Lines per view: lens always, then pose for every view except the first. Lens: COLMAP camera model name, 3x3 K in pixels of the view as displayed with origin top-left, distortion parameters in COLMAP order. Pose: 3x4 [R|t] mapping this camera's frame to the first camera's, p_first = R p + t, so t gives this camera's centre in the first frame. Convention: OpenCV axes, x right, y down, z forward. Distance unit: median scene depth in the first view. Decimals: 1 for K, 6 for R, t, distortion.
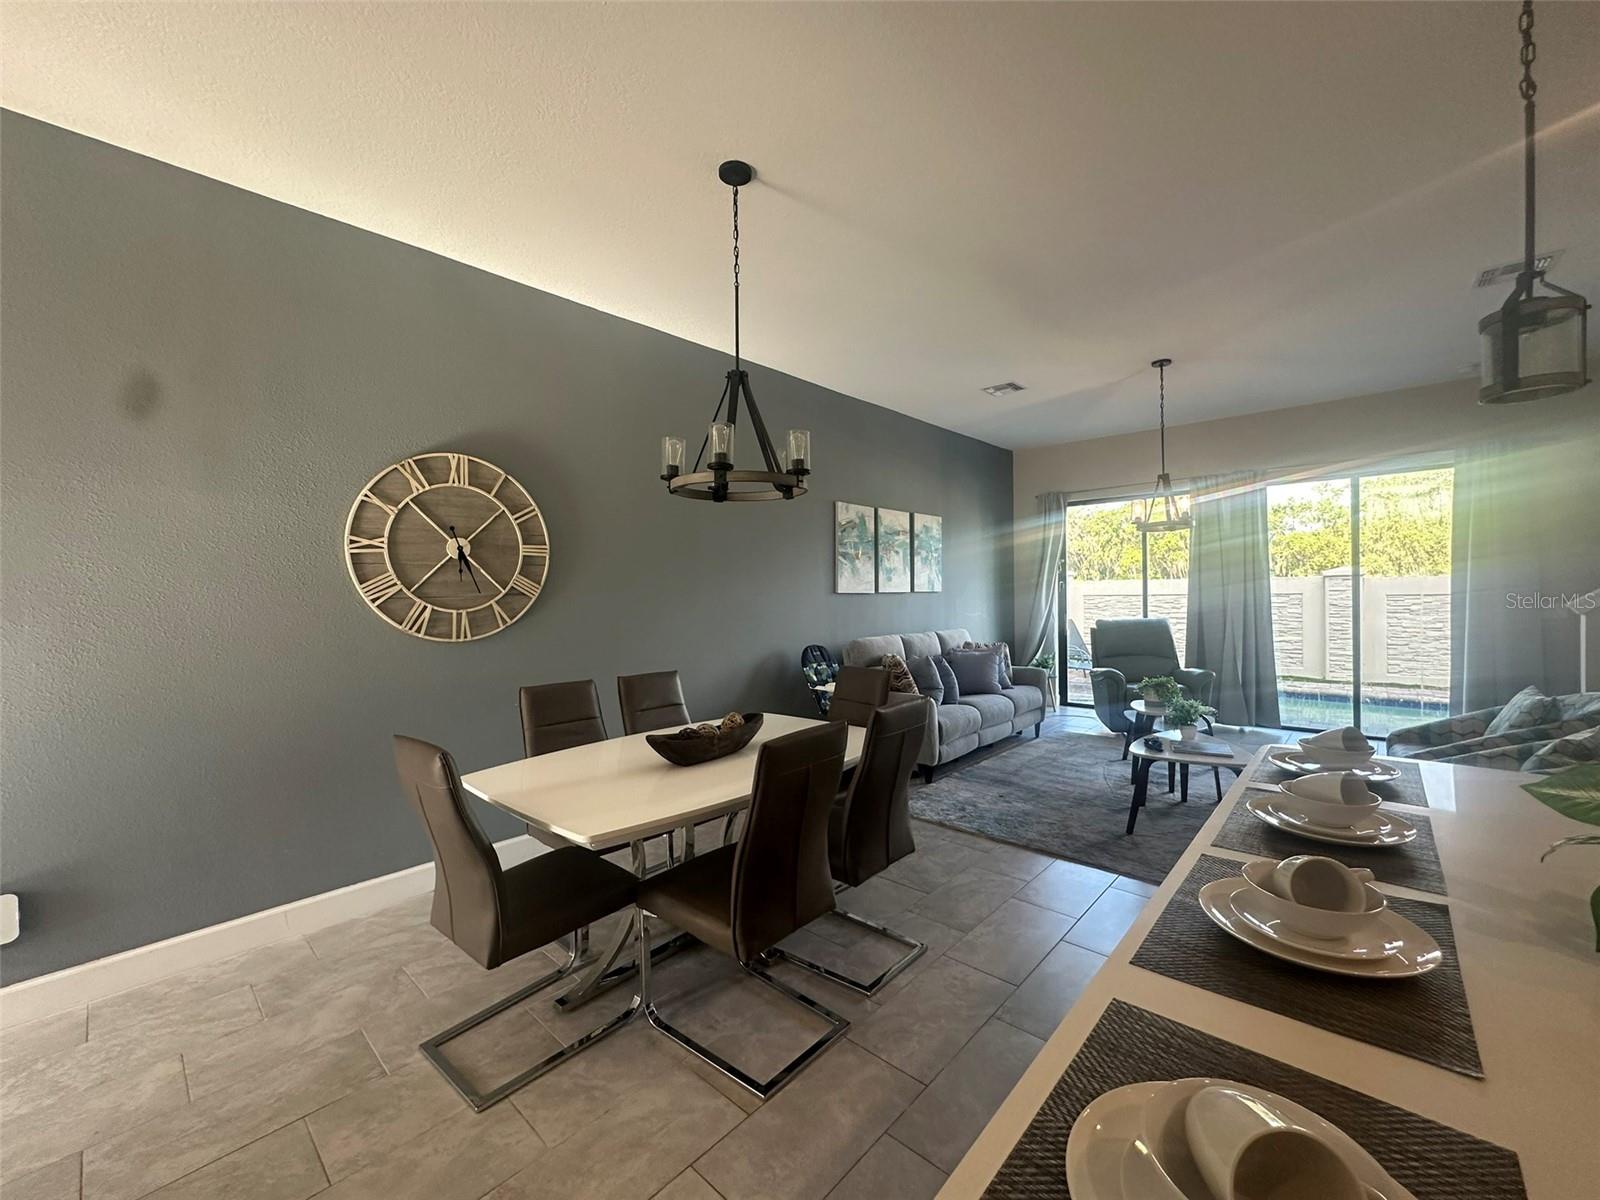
lens RADIAL K [[644.1, 0, 800.0], [0, 644.1, 600.0], [0, 0, 1]] dist [-0.001710, 0.000266]
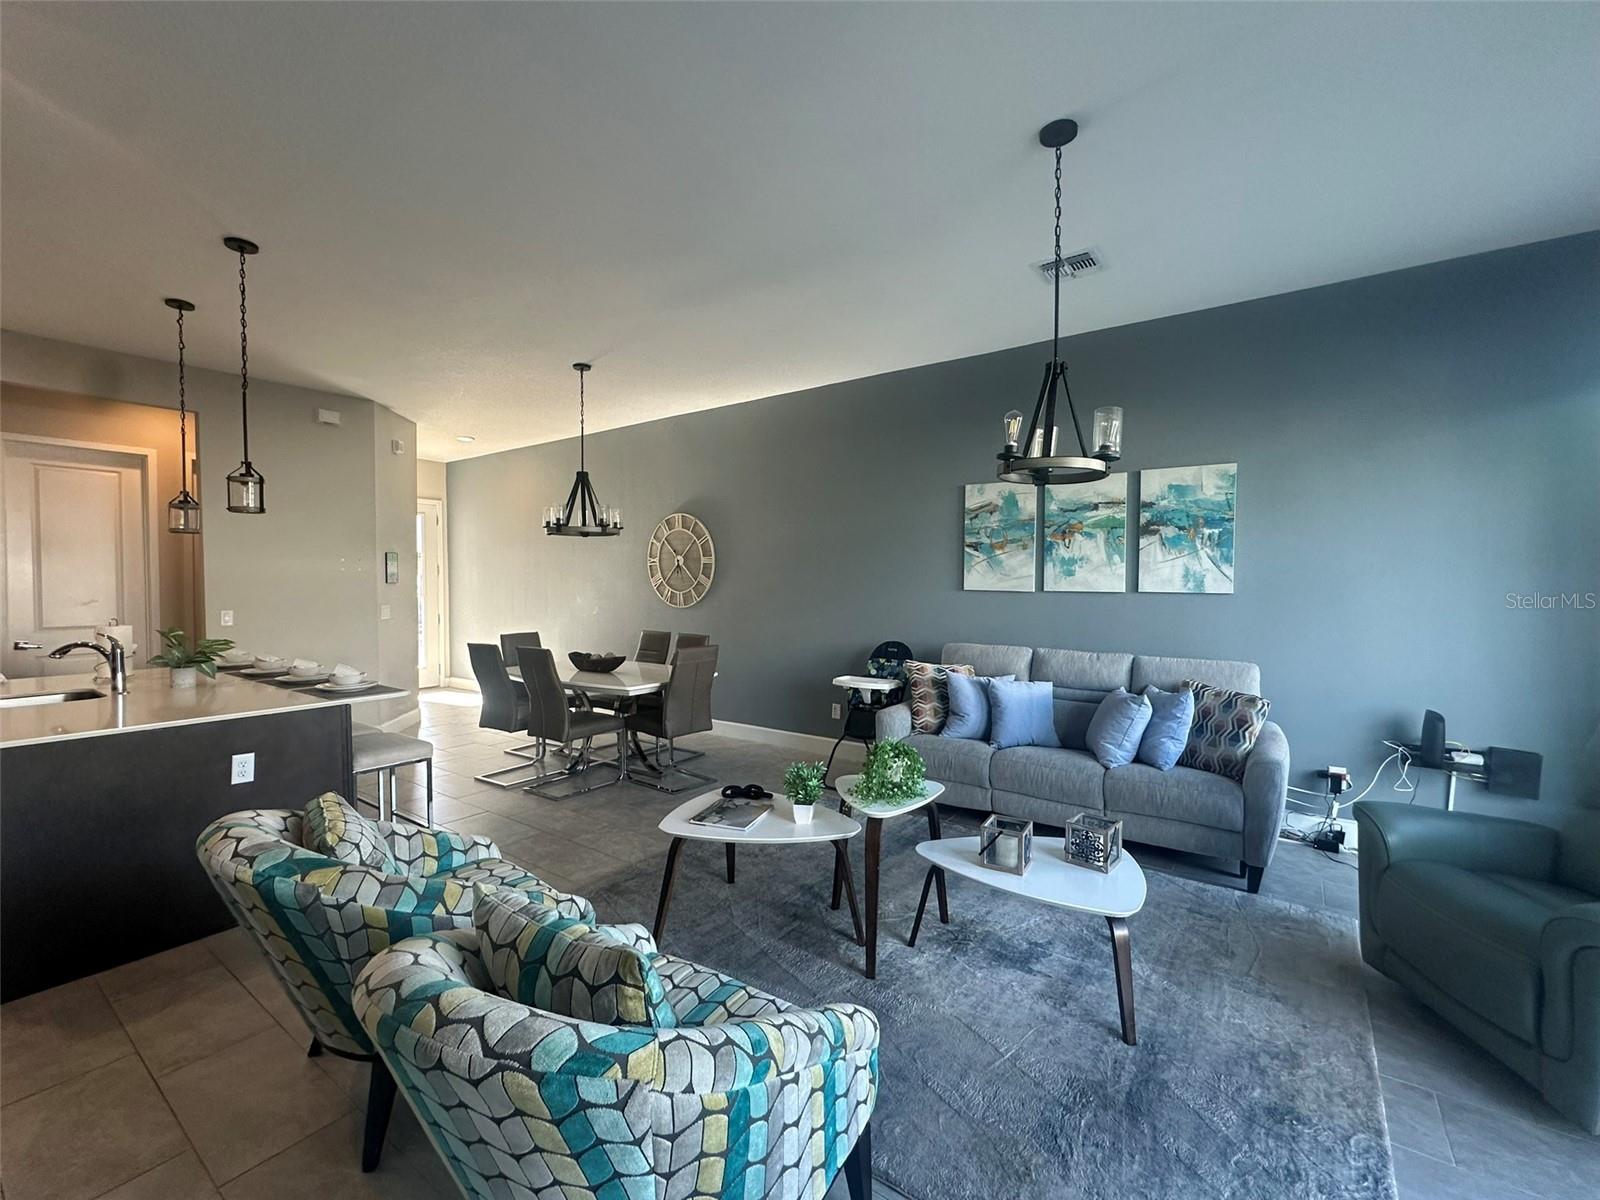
lens RADIAL K [[678.8, 0, 800.0], [0, 678.8, 600.0], [0, 0, 1]] dist [-0.000953, 0.000032]
pose [[0.114428, 0.044591, -0.992430, 0.965499], [-0.016389, 0.998941, 0.042994, -0.033679], [0.993296, 0.011346, 0.115037, 0.684062]]
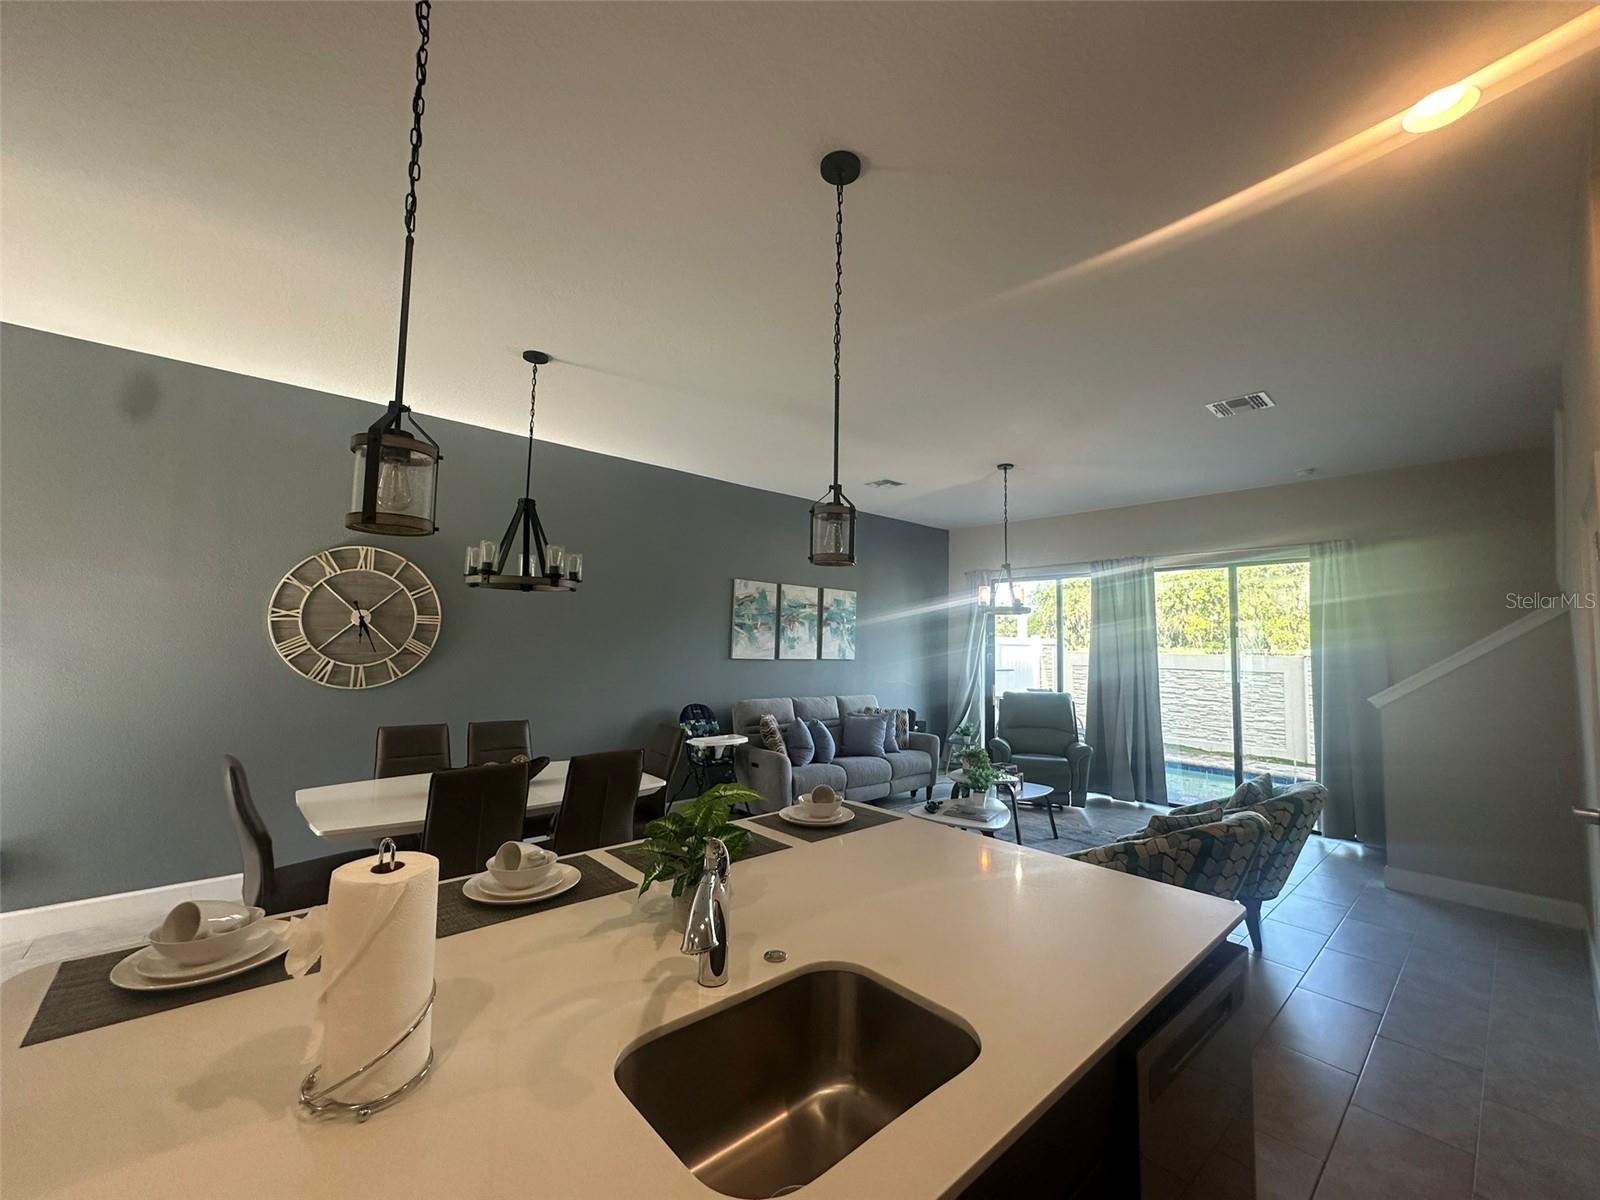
lens RADIAL K [[644.1, 0, 800.0], [0, 644.1, 600.0], [0, 0, 1]] dist [-0.001710, 0.000266]
pose [[0.993860, 0.029487, -0.106648, 0.301004], [-0.038299, 0.995933, -0.081551, -0.026128], [0.103809, 0.085135, 0.990947, -0.126826]]
